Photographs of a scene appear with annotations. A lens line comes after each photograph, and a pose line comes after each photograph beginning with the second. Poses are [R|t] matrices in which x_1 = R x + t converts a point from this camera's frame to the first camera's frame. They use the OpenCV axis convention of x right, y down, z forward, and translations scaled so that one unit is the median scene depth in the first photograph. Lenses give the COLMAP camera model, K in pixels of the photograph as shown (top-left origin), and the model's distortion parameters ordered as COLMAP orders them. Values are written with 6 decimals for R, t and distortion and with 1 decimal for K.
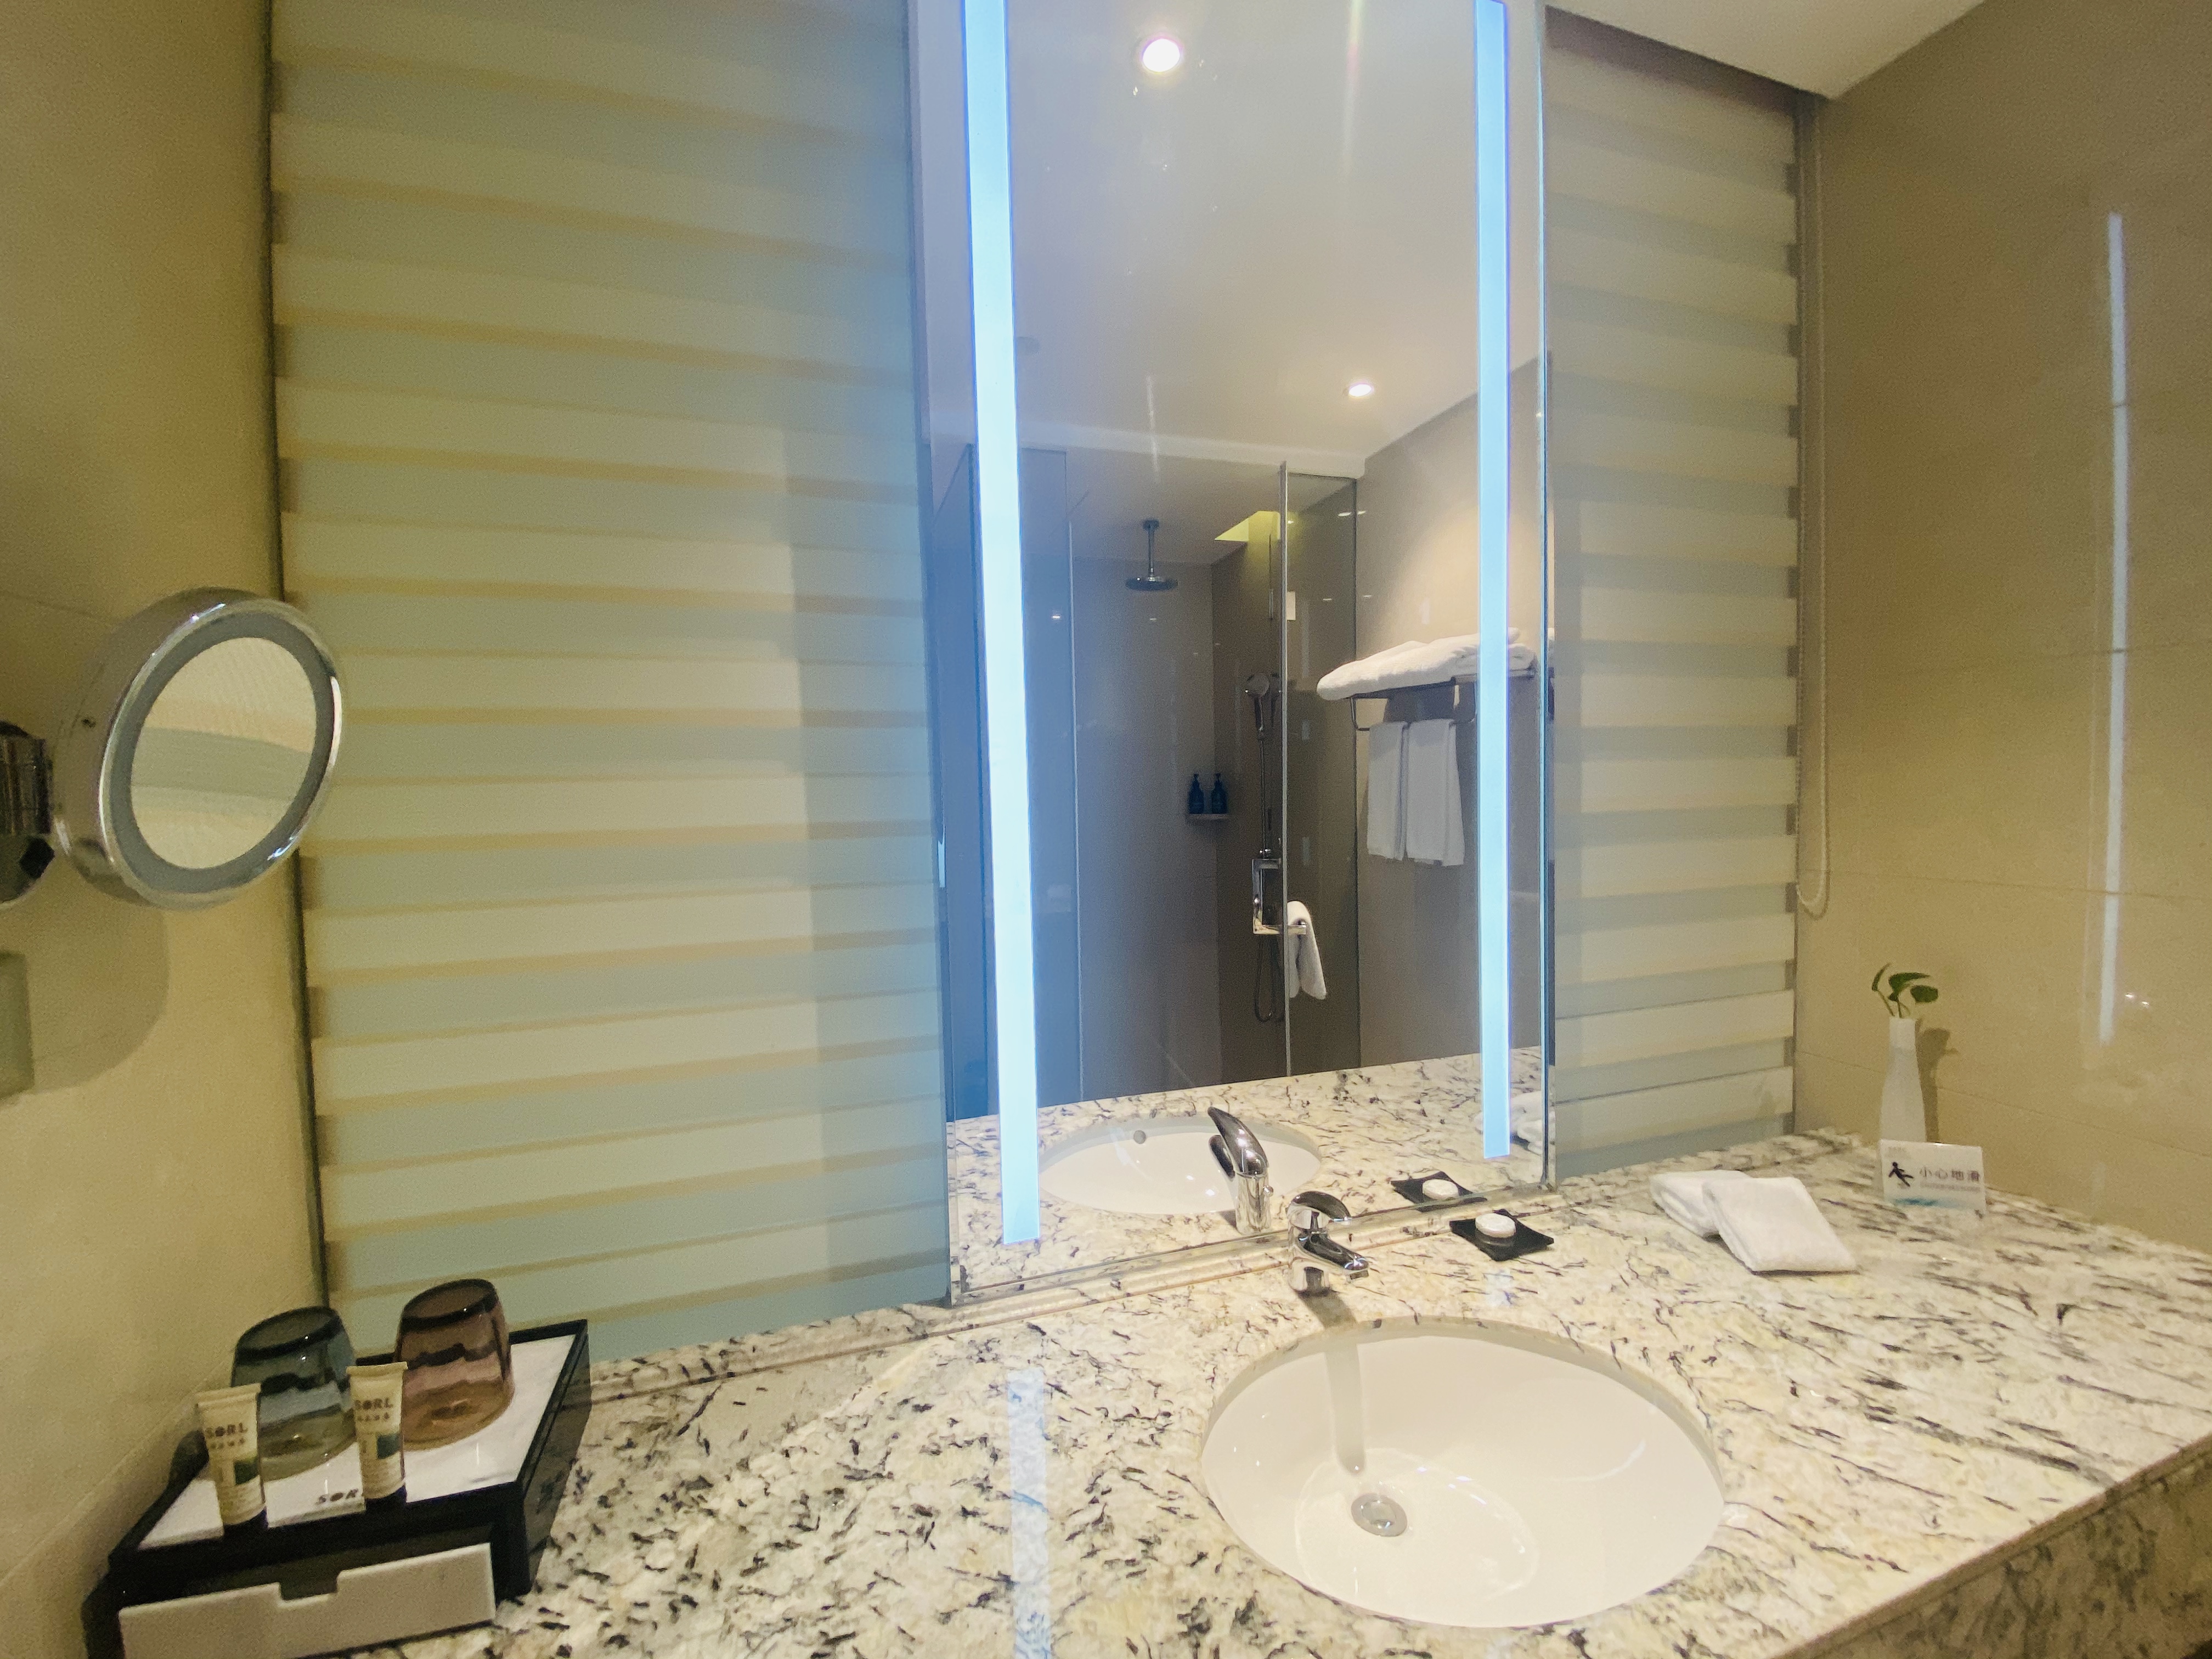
lens RADIAL K [[899.9, 0, 1108.4], [0, 899.9, 824.6], [0, 0, 1]] dist [0.019997, -0.020159]
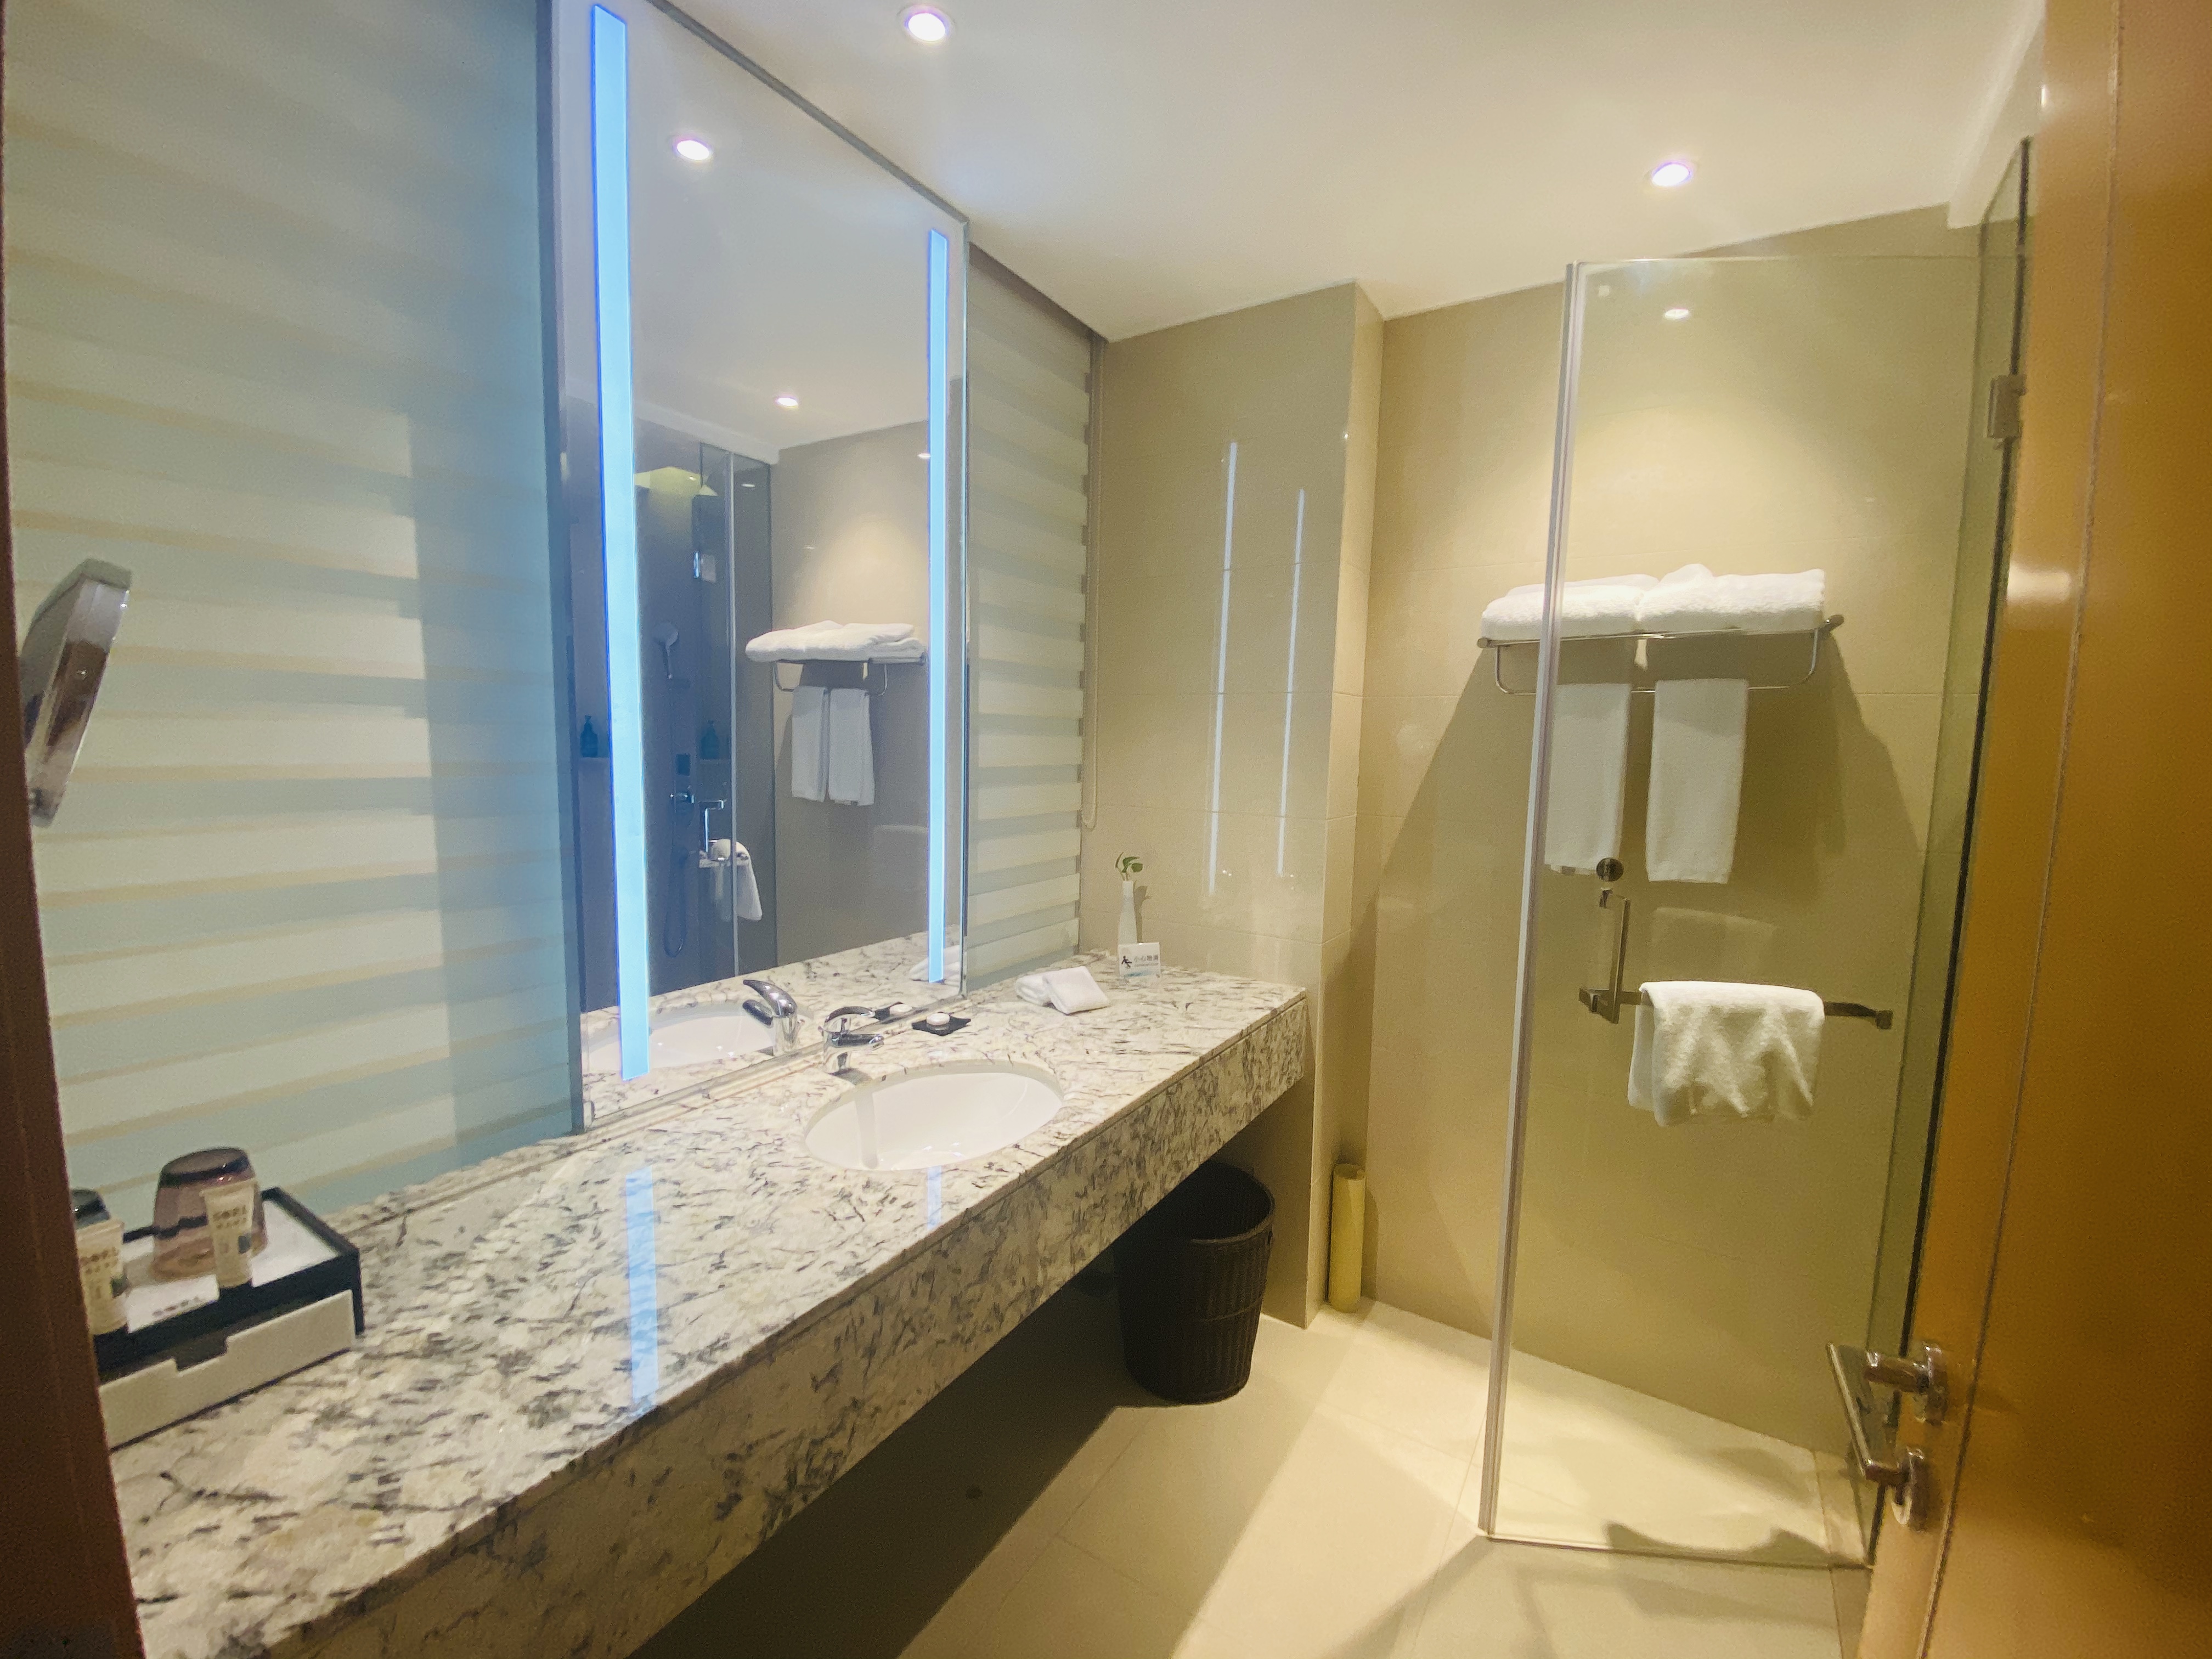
lens RADIAL K [[899.9, 0, 1108.4], [0, 899.9, 824.6], [0, 0, 1]] dist [0.019997, -0.020159]
pose [[0.763578, -0.020932, 0.645376, -0.391312], [-0.015572, 0.998587, 0.050813, 0.005745], [-0.645527, -0.048849, 0.762173, -0.432189]]
